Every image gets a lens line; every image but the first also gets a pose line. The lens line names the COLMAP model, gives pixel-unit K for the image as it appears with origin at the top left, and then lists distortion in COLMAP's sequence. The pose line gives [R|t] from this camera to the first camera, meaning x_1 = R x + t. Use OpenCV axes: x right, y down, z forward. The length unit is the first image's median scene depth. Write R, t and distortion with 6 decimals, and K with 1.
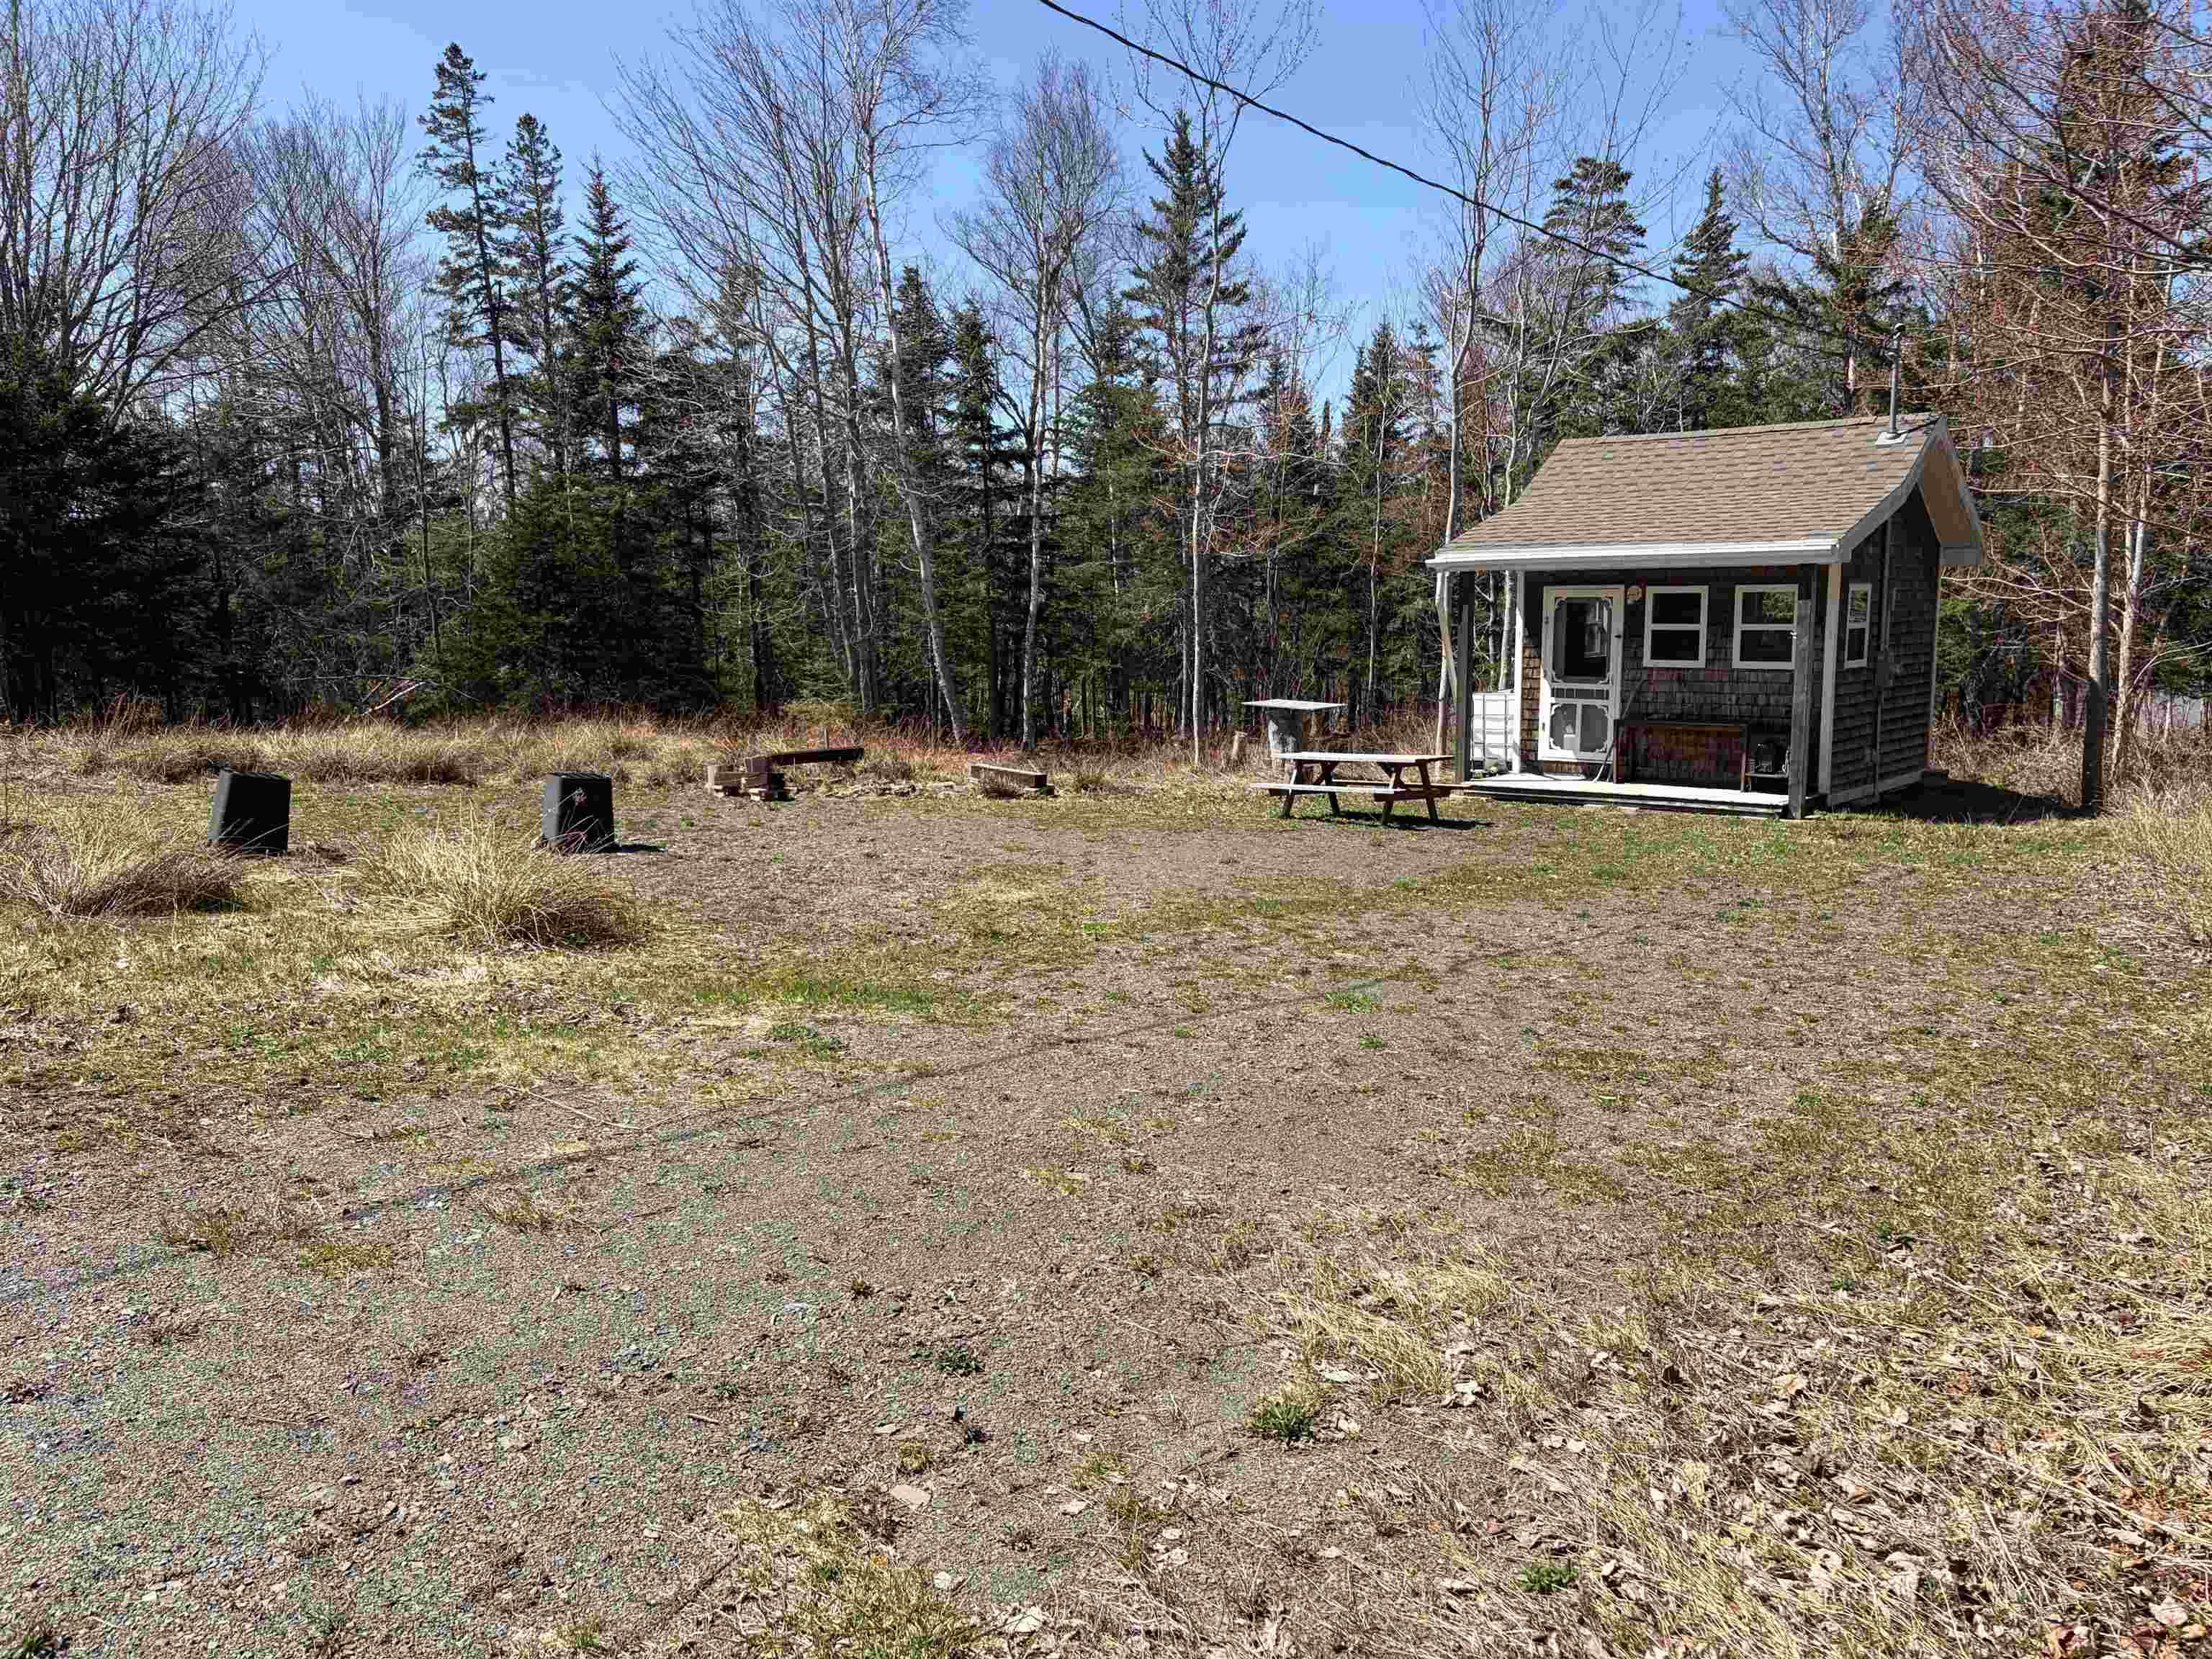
lens RADIAL K [[1659.6, 0, 1096.2], [0, 1659.6, 827.5], [0, 0, 1]] dist [0.051235, -0.065811]
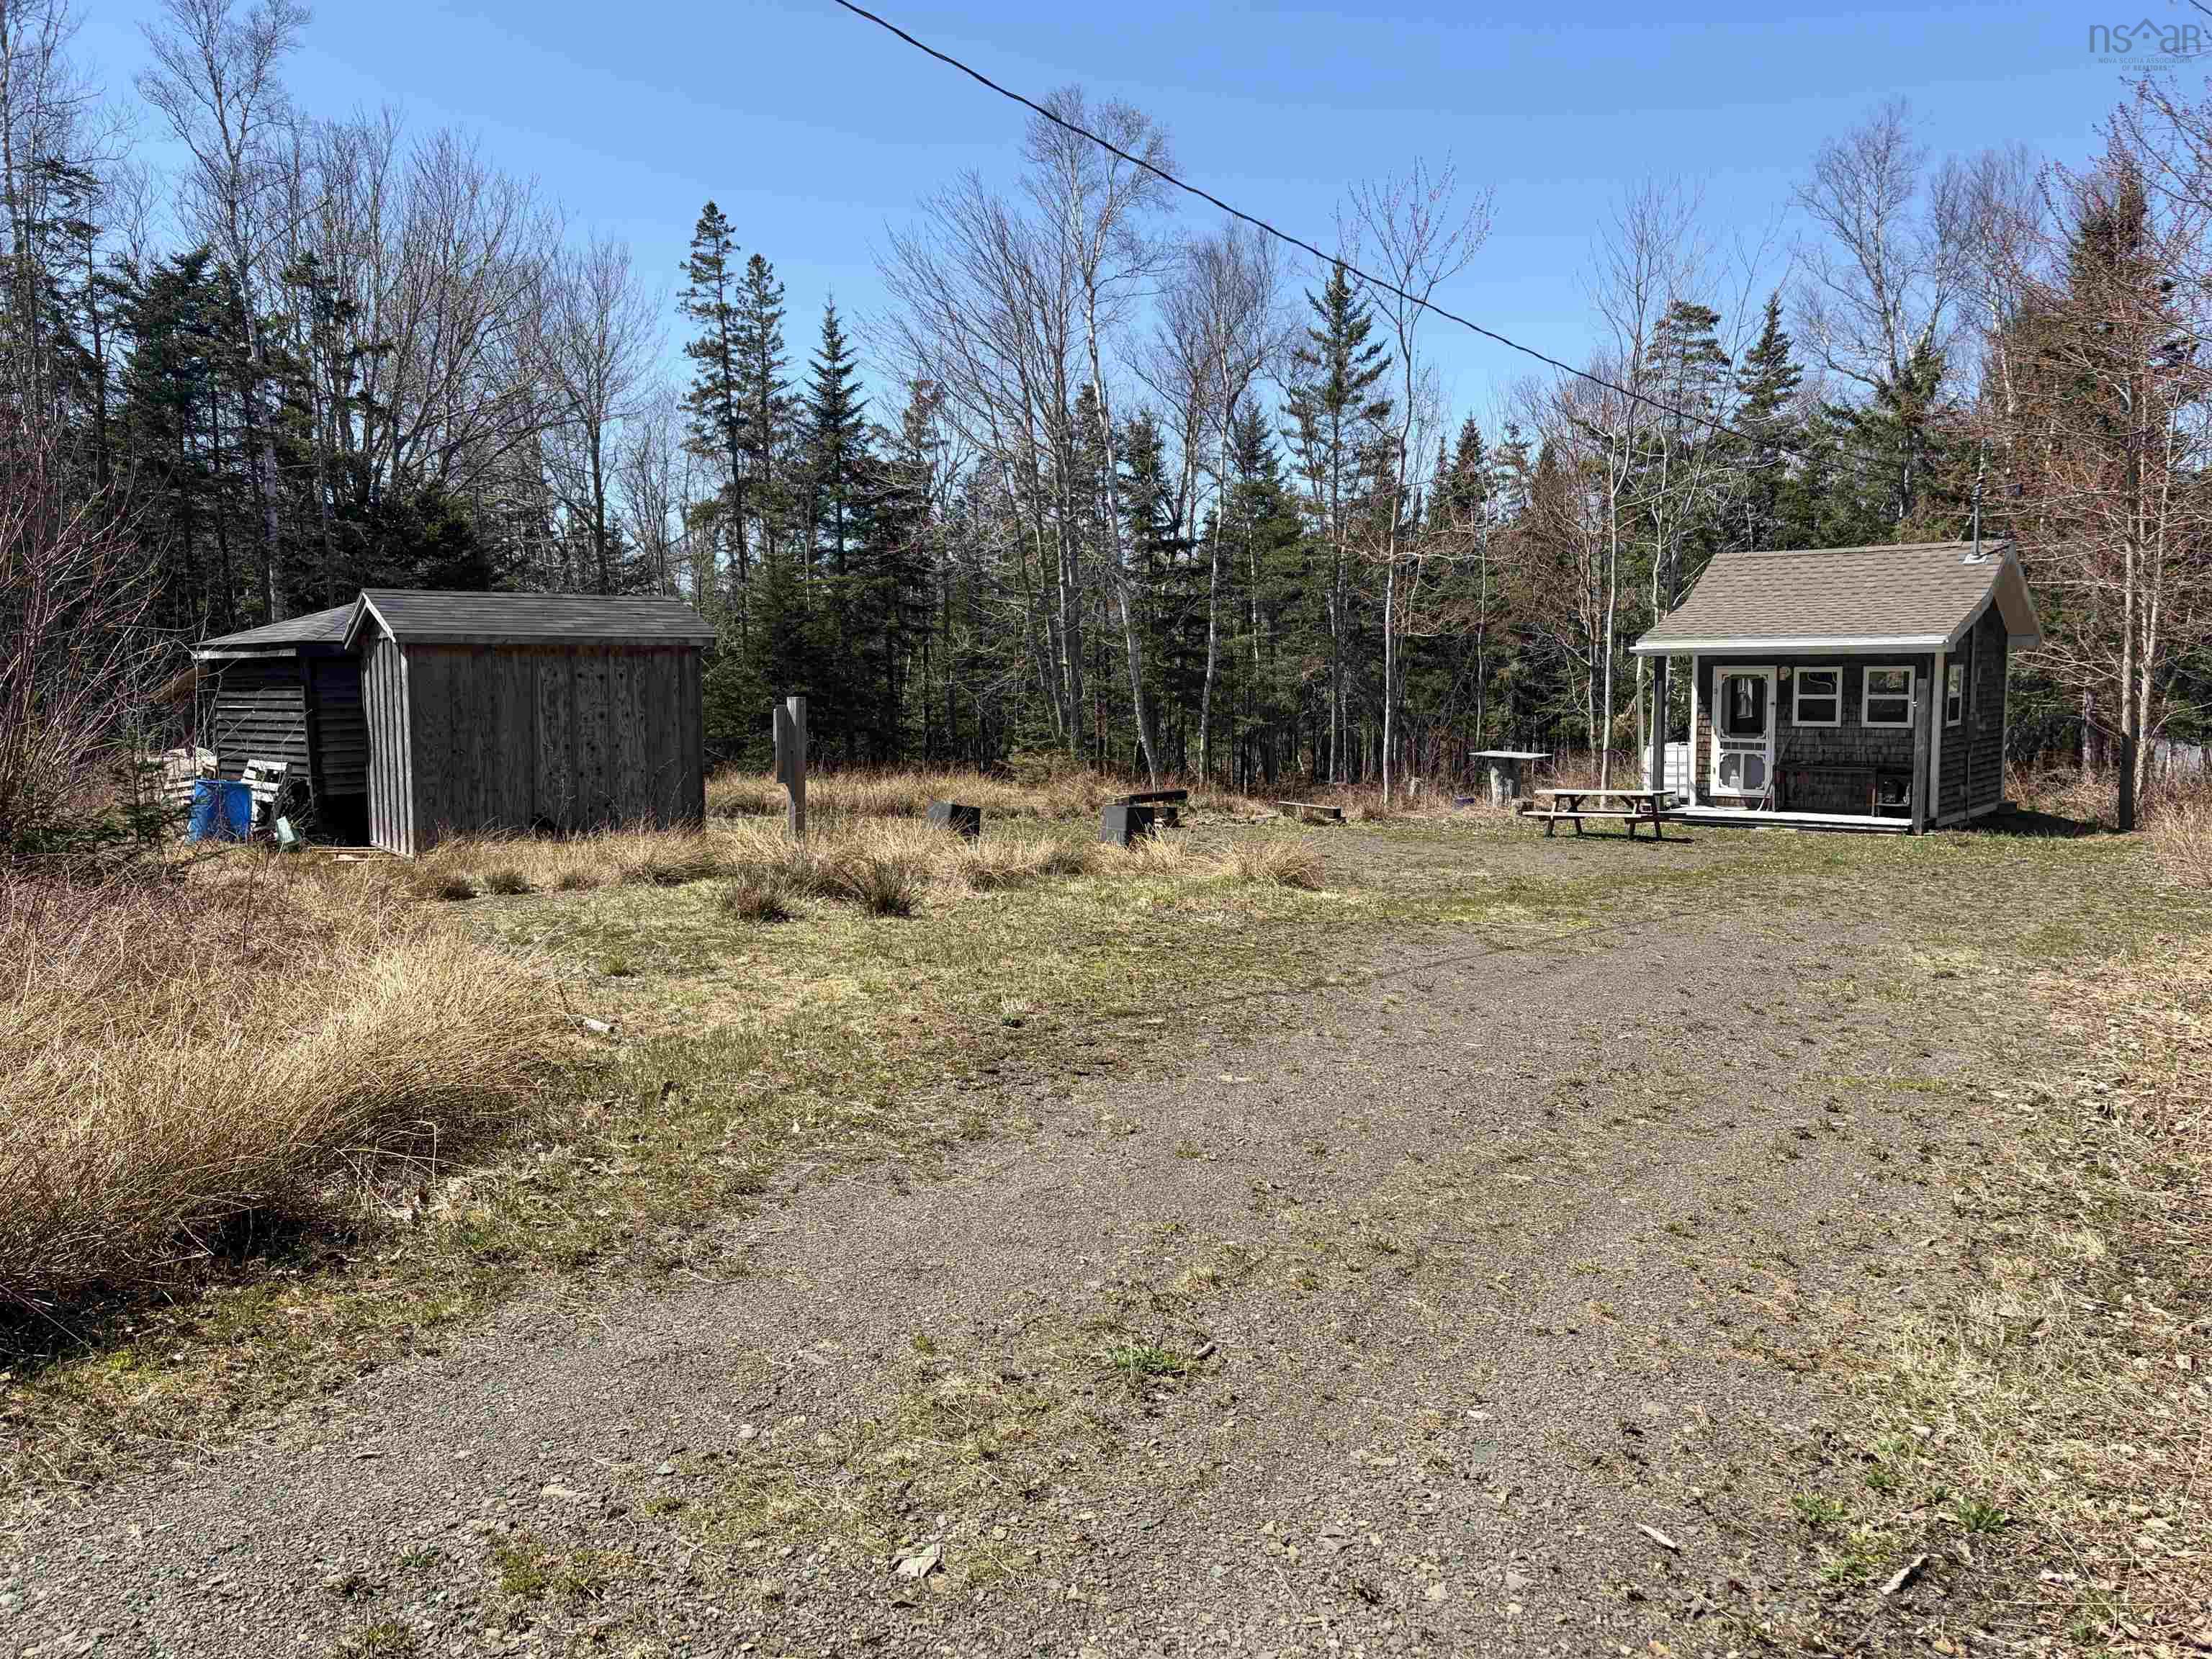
lens RADIAL K [[1659.6, 0, 1112.3], [0, 1659.6, 823.6], [0, 0, 1]] dist [0.051235, -0.065811]
pose [[0.999952, -0.006409, 0.007410, -0.149113], [0.006653, 0.999419, -0.033439, 0.015510], [-0.007192, 0.033486, 0.999413, -0.219710]]
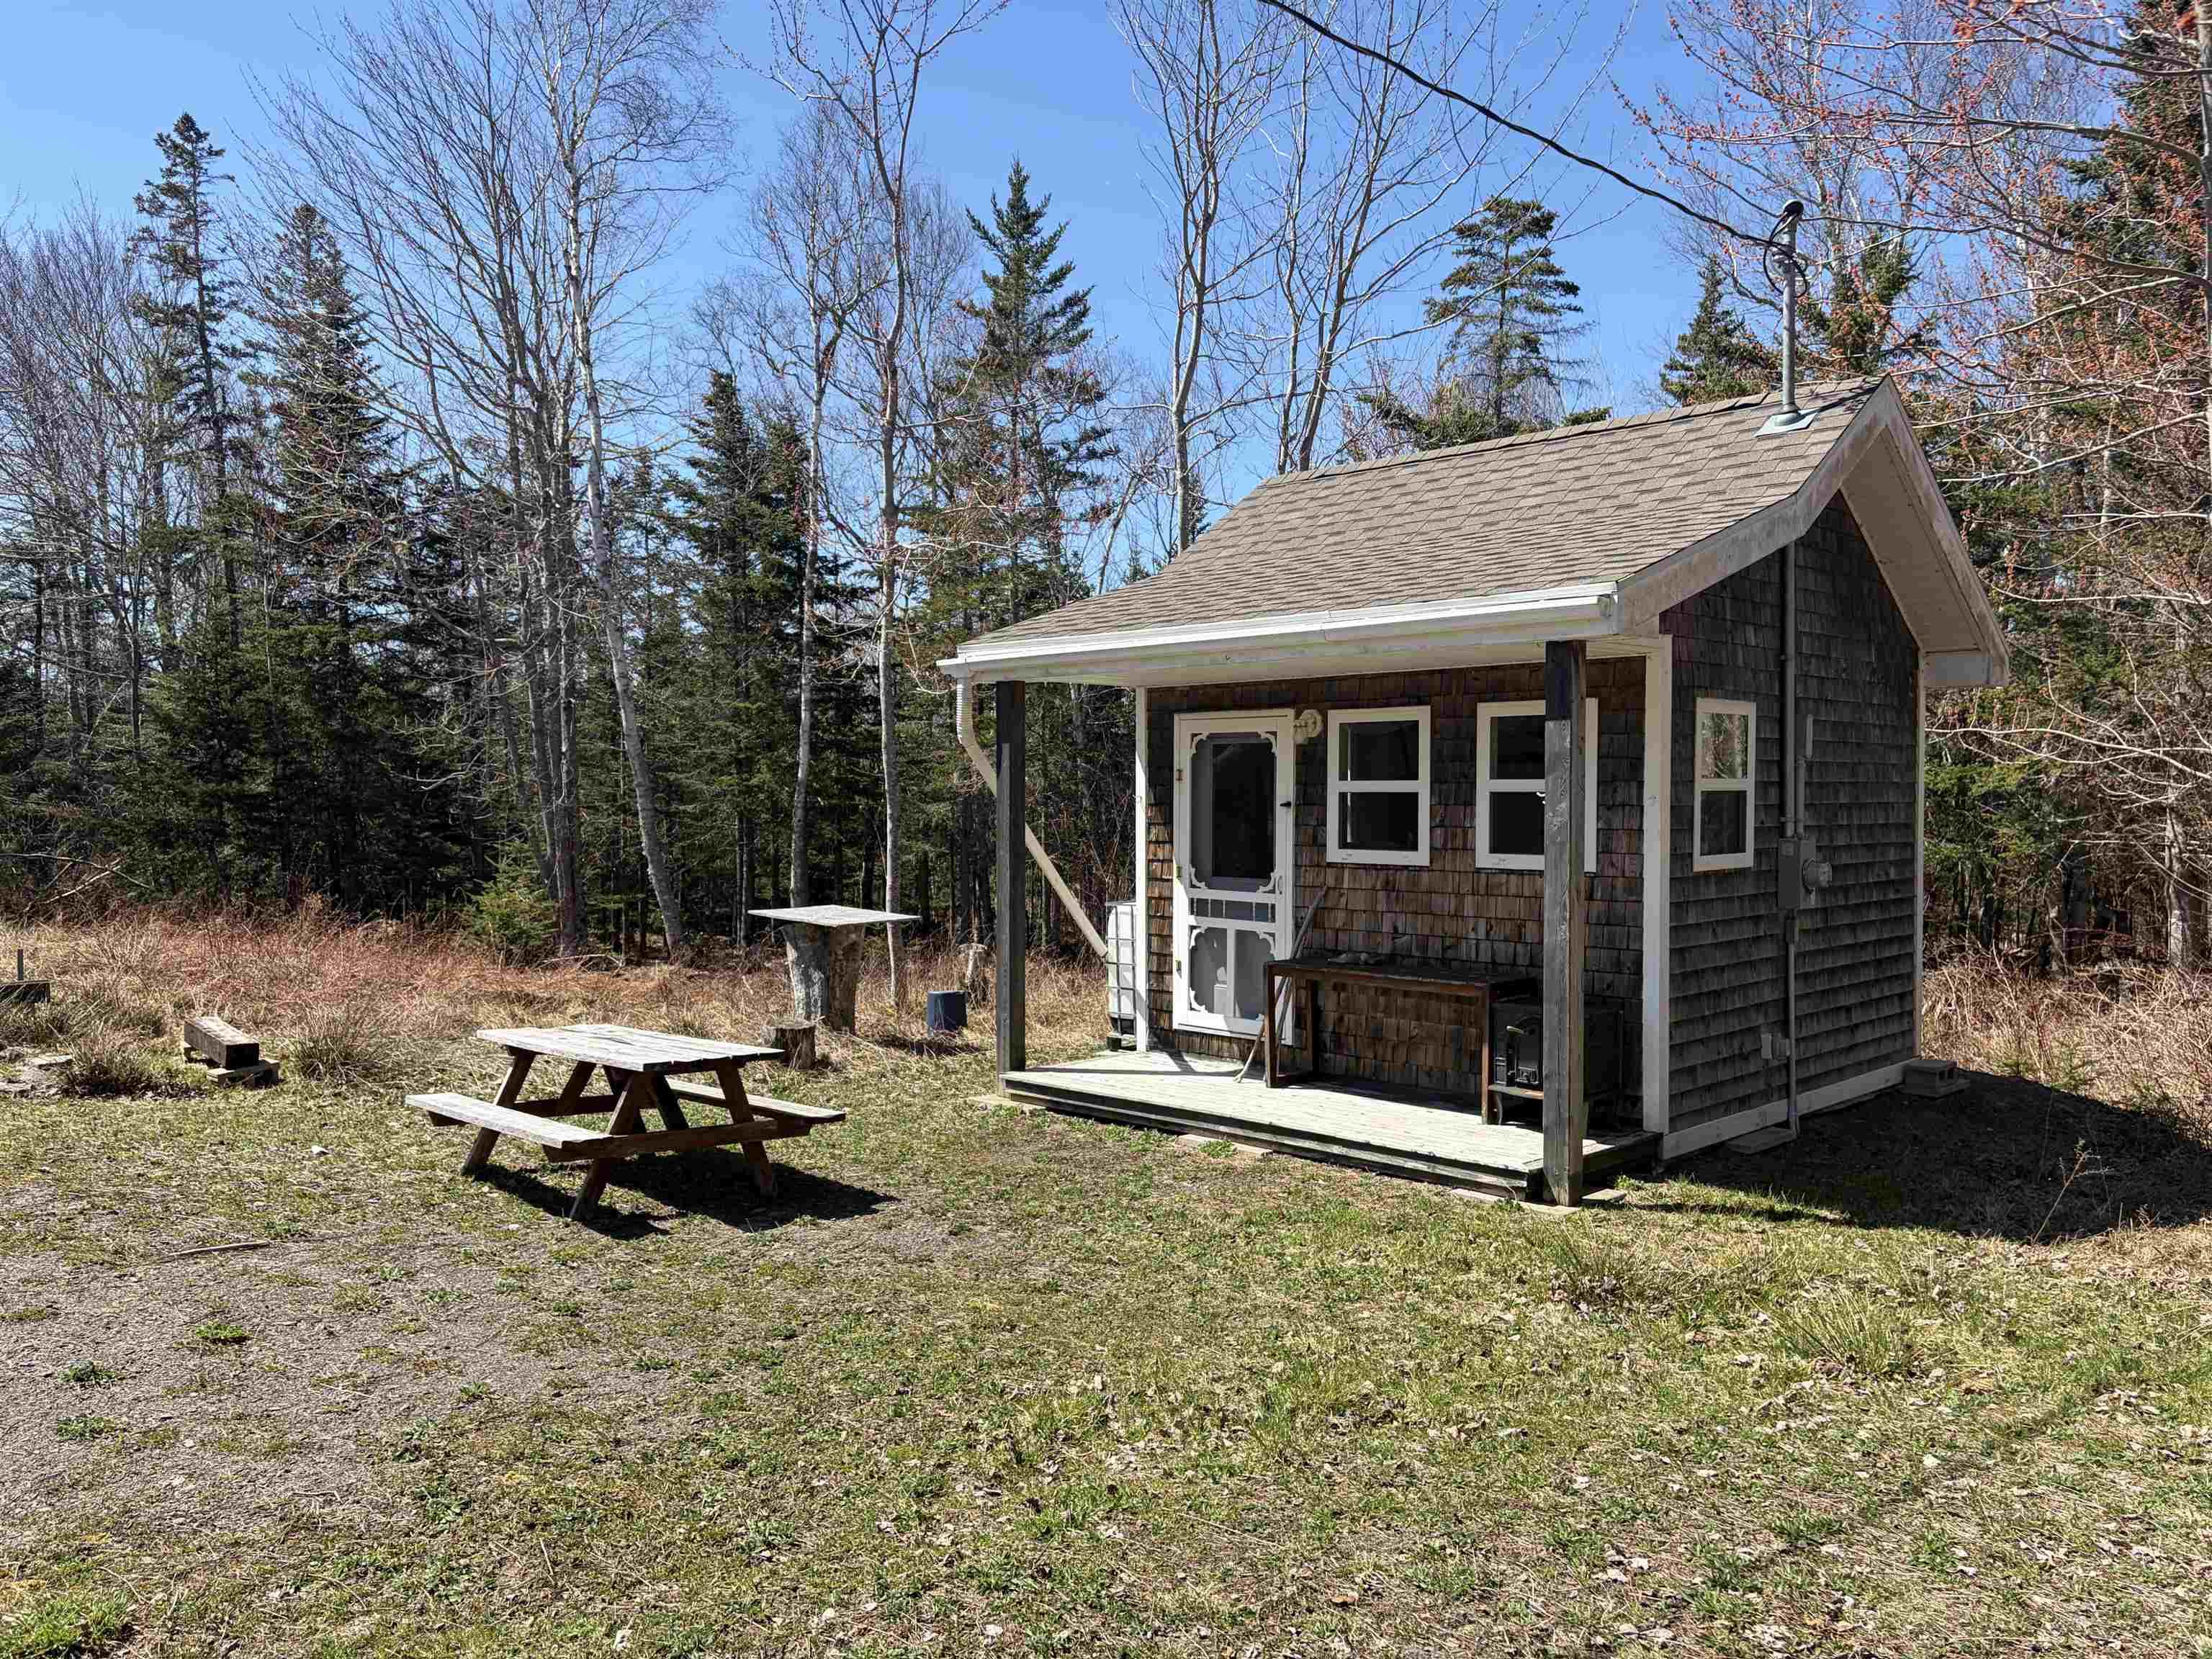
lens RADIAL K [[1659.6, 0, 1105.2], [0, 1659.6, 819.5], [0, 0, 1]] dist [0.051235, -0.065811]
pose [[0.998329, 0.011238, -0.056674, 0.184416], [-0.017761, 0.993096, -0.115949, -0.030704], [0.054980, 0.116762, 0.991637, 0.307372]]
